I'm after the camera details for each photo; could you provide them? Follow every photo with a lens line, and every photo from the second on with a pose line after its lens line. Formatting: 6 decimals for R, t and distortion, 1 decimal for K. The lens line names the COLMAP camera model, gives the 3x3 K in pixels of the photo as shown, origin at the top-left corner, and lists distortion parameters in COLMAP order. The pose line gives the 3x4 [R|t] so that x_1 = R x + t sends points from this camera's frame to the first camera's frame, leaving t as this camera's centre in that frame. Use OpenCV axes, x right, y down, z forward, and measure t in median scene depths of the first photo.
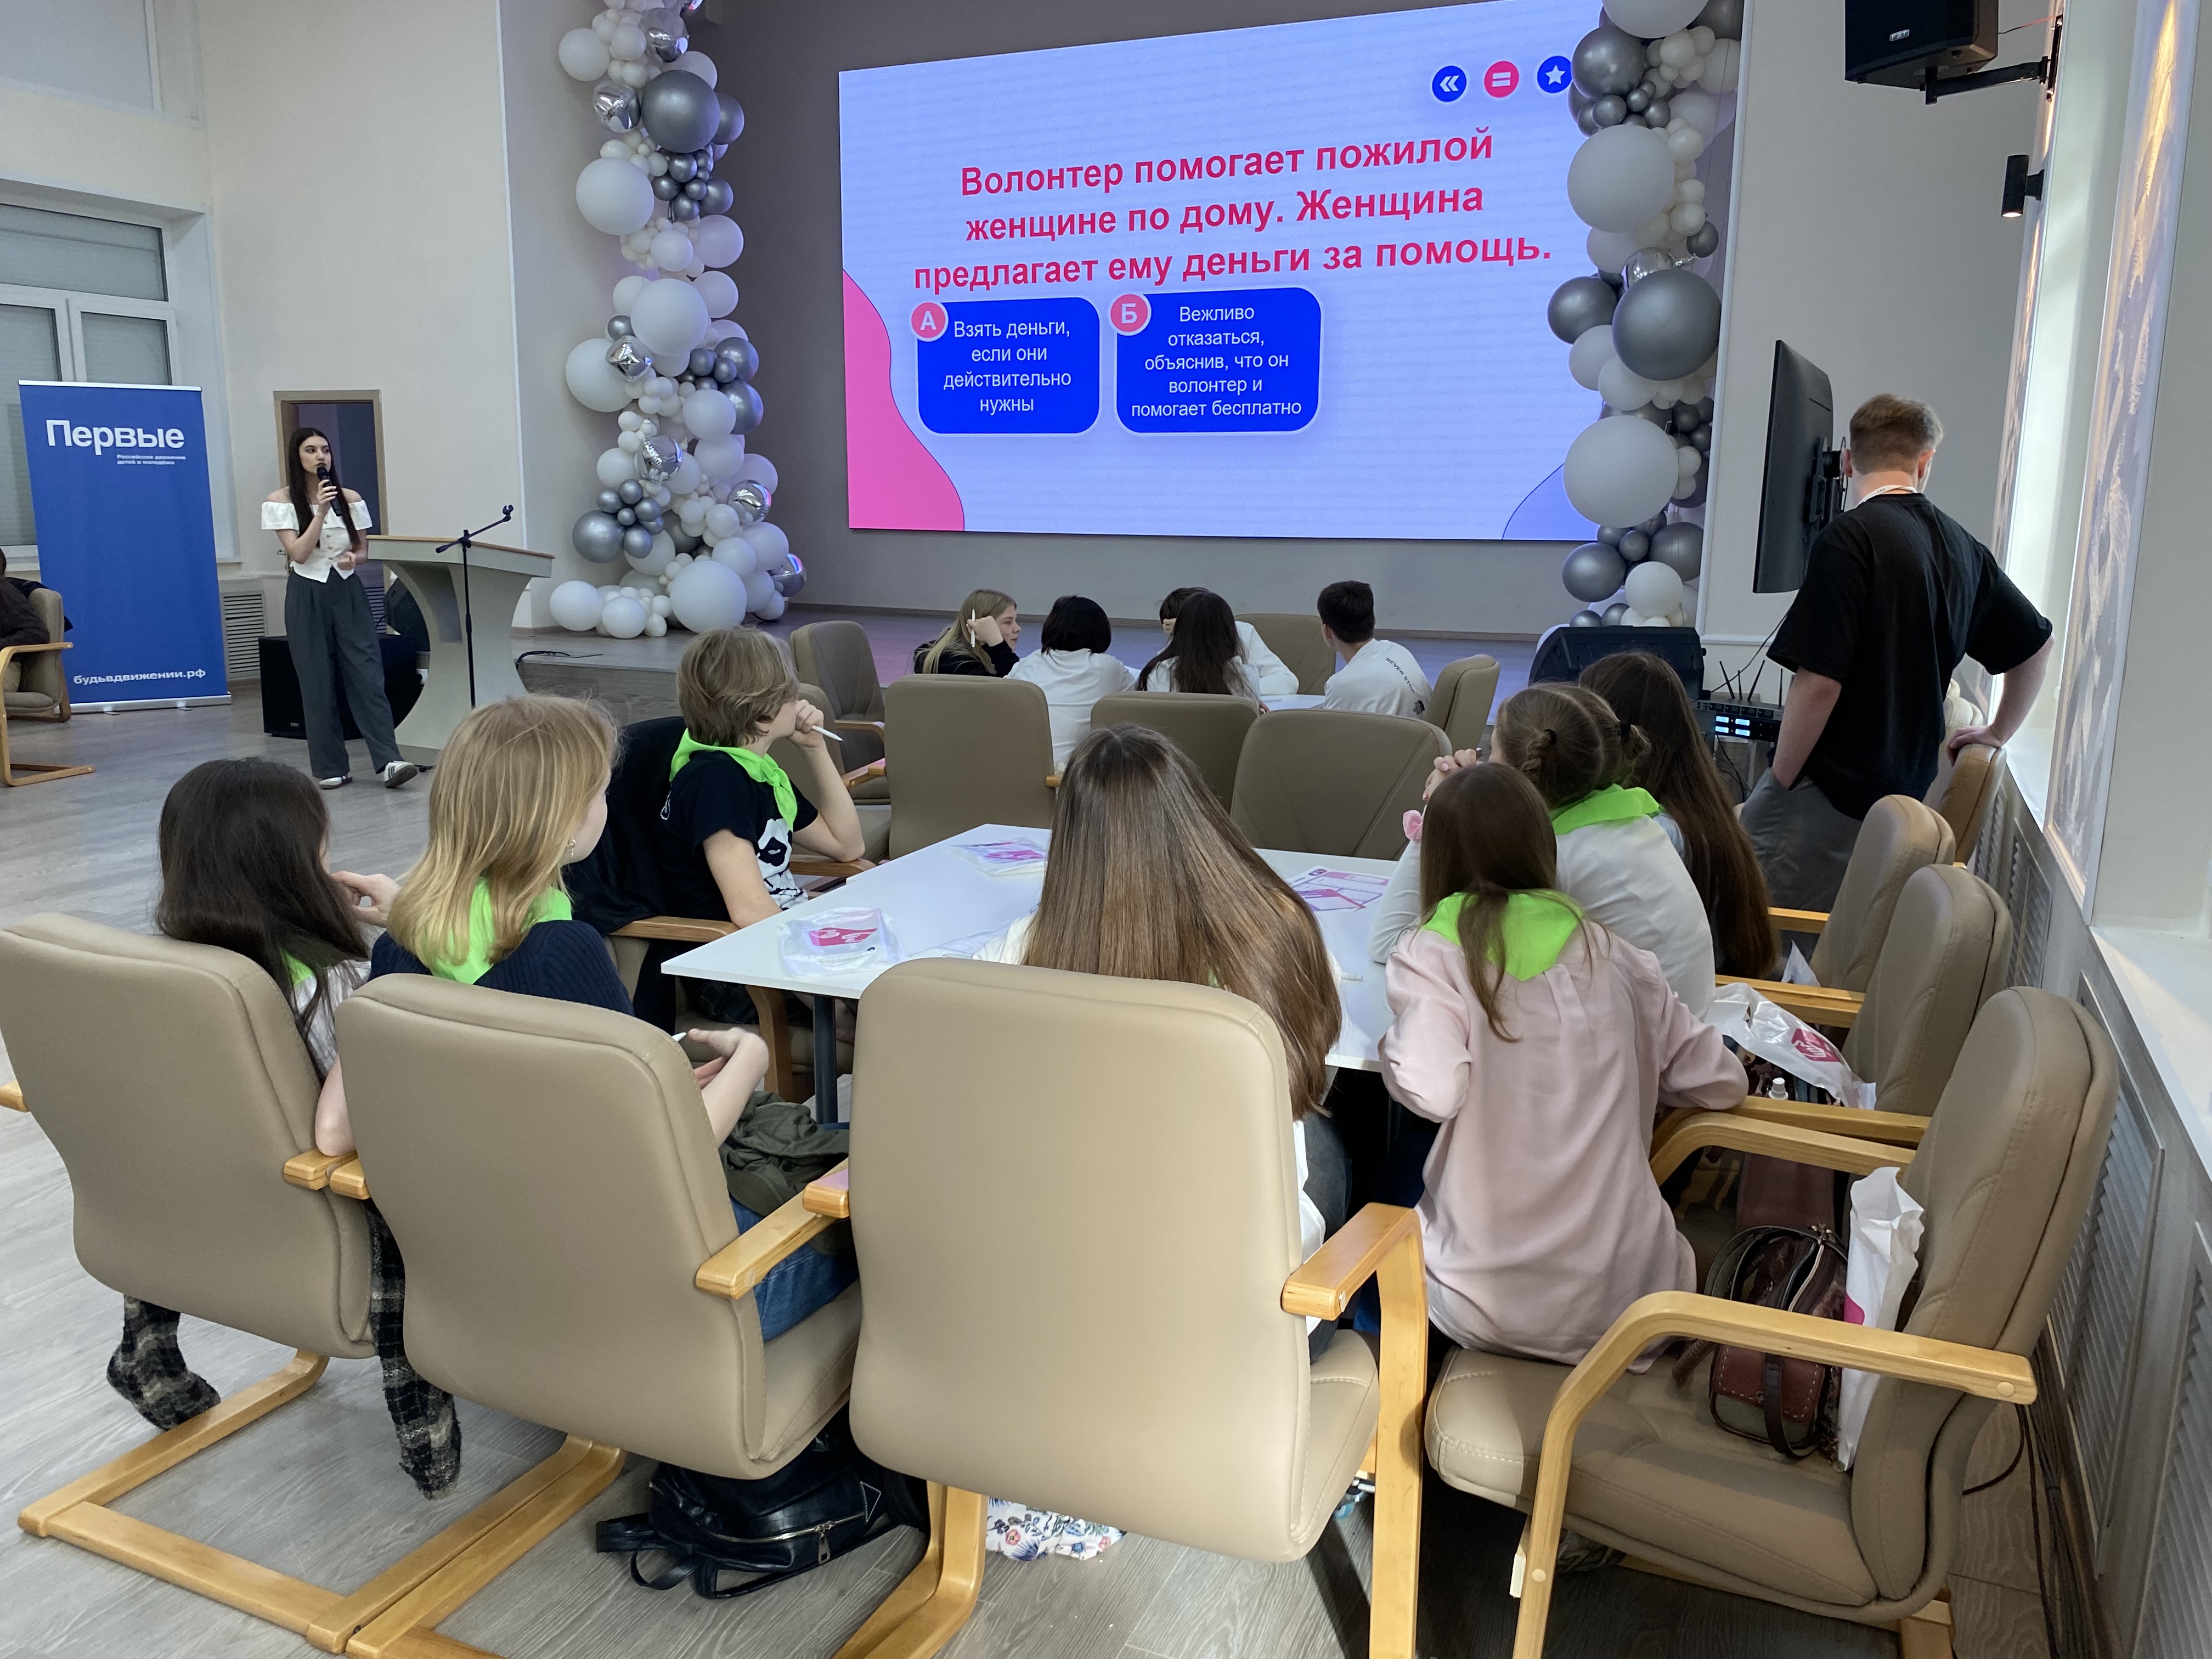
lens RADIAL K [[1677.7, 0, 1104.8], [0, 1677.7, 827.4], [0, 0, 1]] dist [-0.010435, -0.005580]
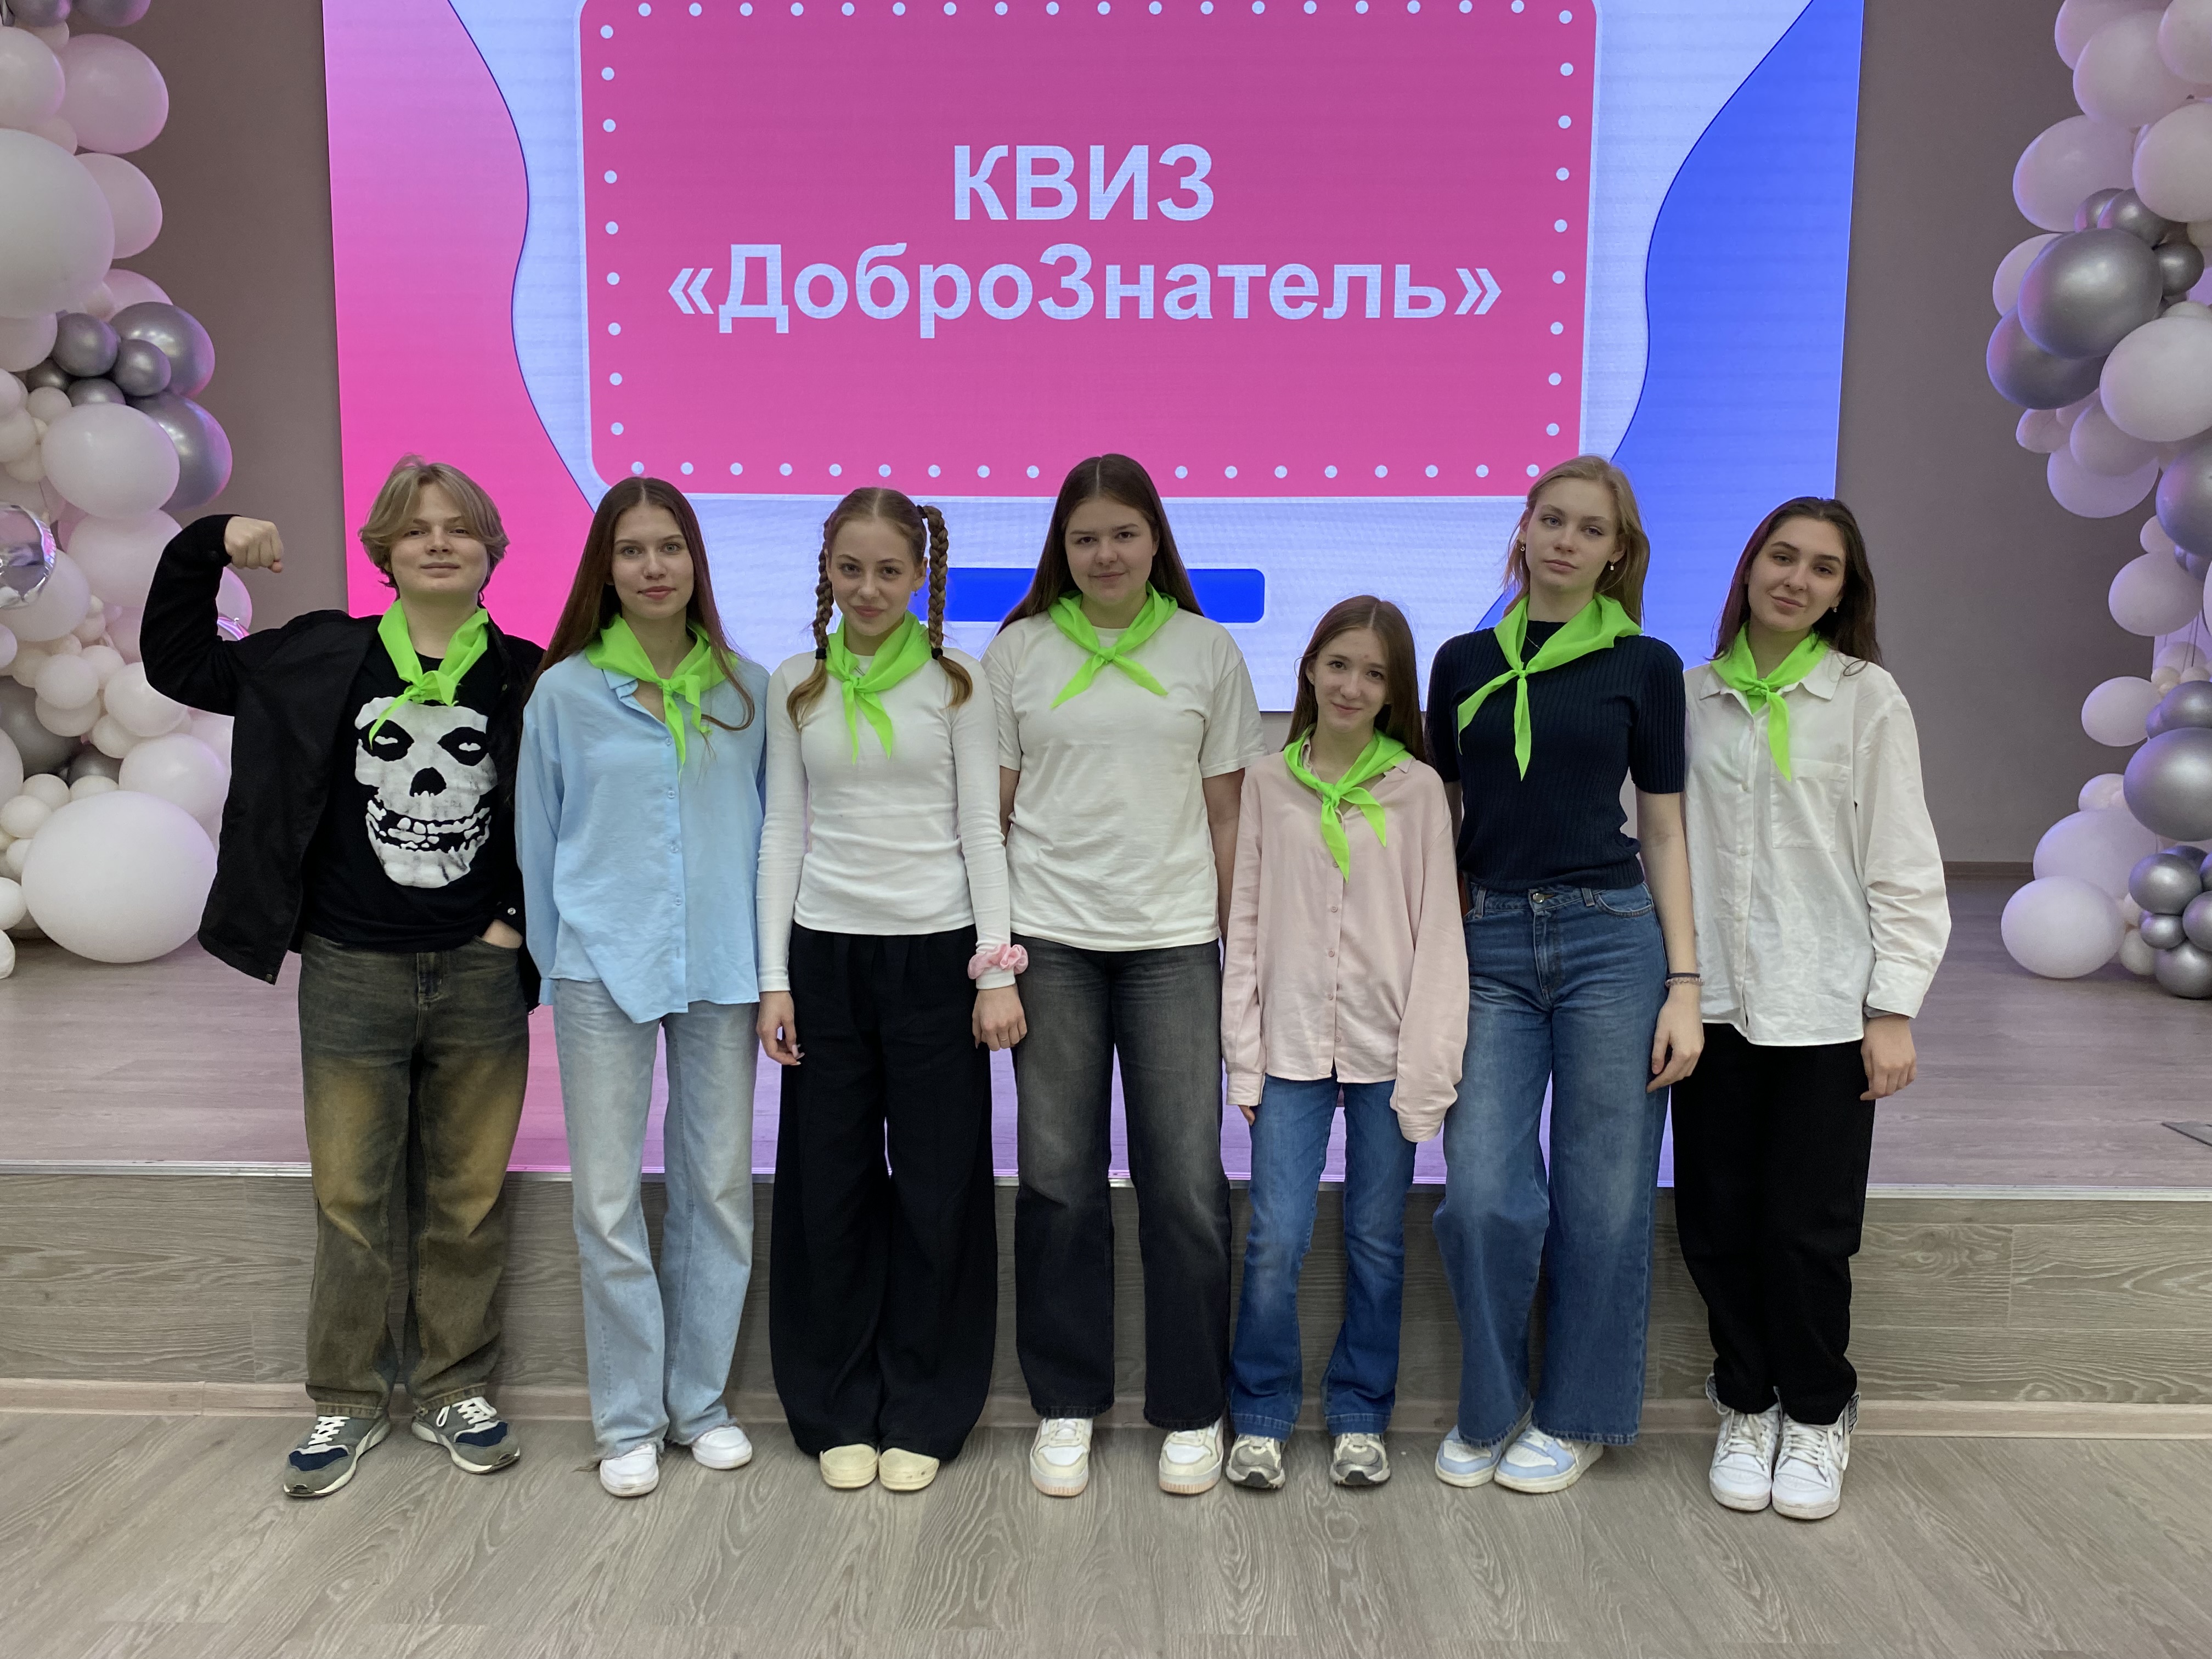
lens RADIAL K [[1677.7, 0, 1105.6], [0, 1677.7, 832.0], [0, 0, 1]] dist [-0.010435, -0.005580]
pose [[0.922451, -0.044296, 0.383565, -0.165699], [0.077571, 0.994404, -0.071714, -0.097253], [-0.378242, 0.095907, 0.920725, 0.502791]]
